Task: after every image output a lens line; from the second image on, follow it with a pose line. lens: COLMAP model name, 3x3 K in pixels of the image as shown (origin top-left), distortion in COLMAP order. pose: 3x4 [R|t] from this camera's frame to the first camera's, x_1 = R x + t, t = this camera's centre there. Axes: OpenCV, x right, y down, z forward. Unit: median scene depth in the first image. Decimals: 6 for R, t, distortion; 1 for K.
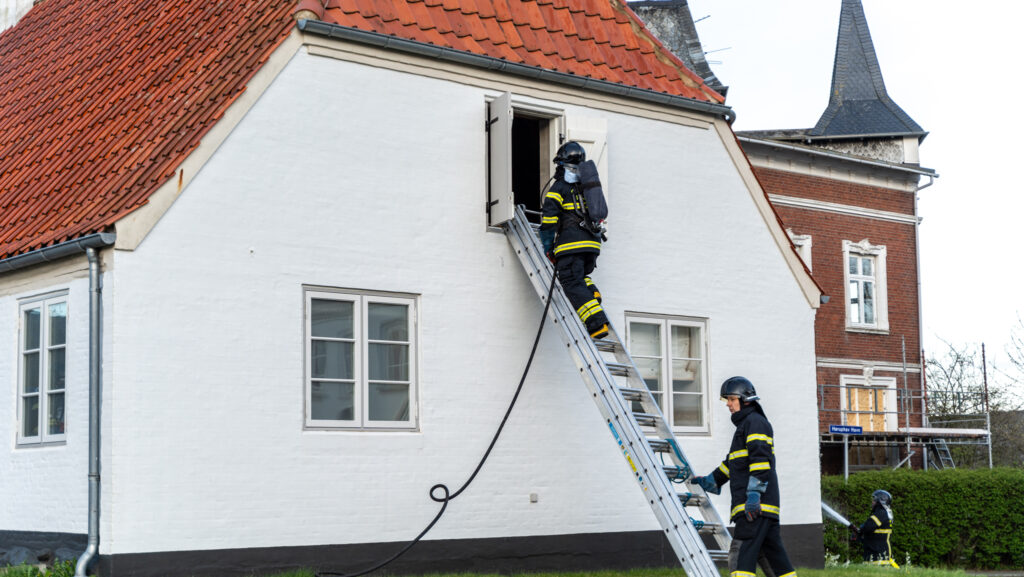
lens RADIAL K [[1690.7, 0, 517.9], [0, 1690.7, 291.4], [0, 0, 1]] dist [0.006964, -0.092019]
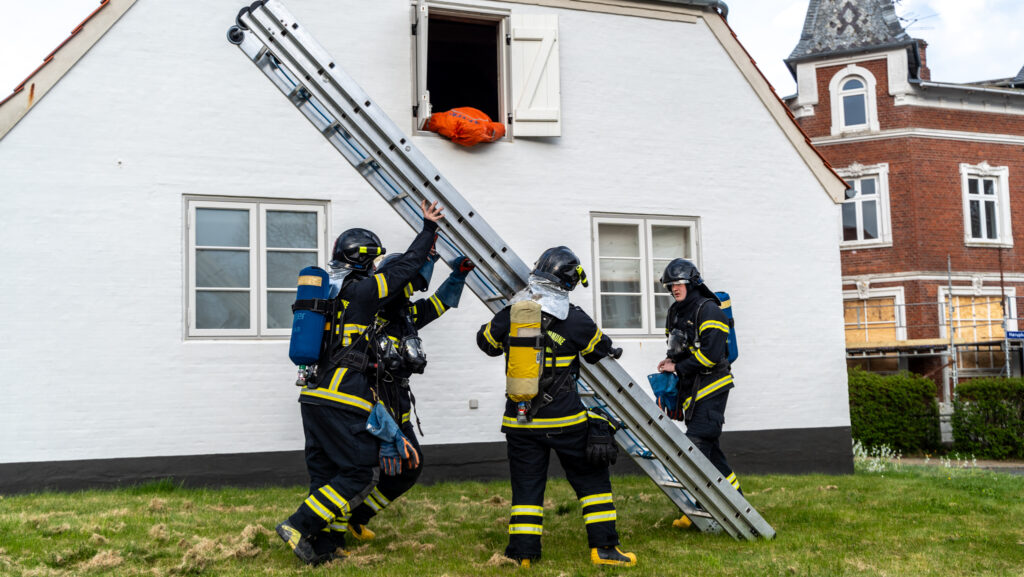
lens RADIAL K [[1169.1, 0, 512.0], [0, 1169.1, 288.5], [0, 0, 1]] dist [-0.001026, -0.007849]
pose [[0.948583, -0.041828, -0.313751, 0.225489], [0.049926, 0.998594, 0.017815, 0.040721], [0.312565, -0.032563, 0.949338, 0.335880]]
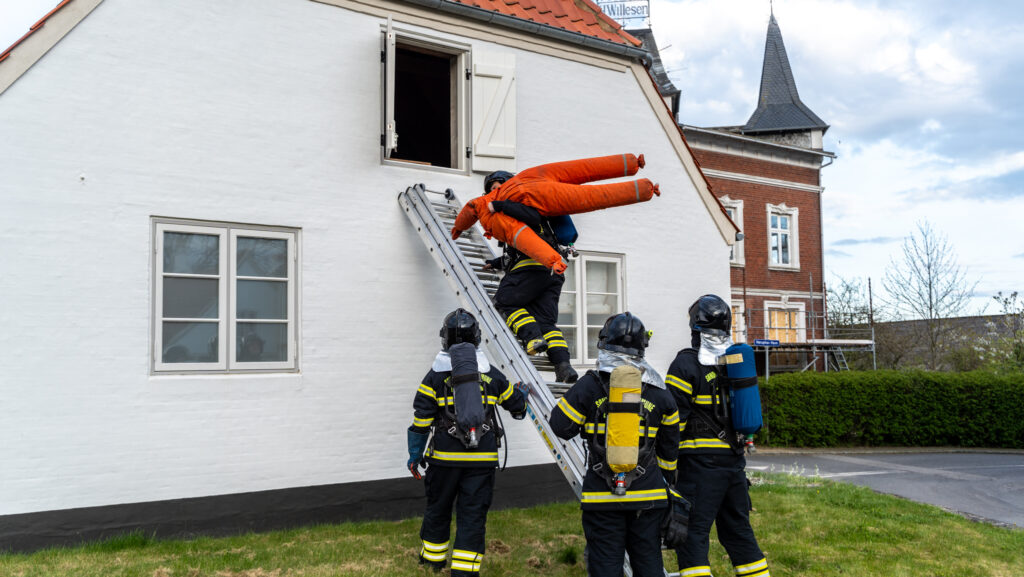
lens RADIAL K [[997.2, 0, 516.2], [0, 997.2, 293.4], [0, 0, 1]] dist [-0.001875, -0.009276]
pose [[0.998113, -0.004304, -0.061253, 0.085889], [0.007027, 0.998993, 0.044315, 0.012692], [0.061000, -0.044662, 0.997138, 0.392066]]
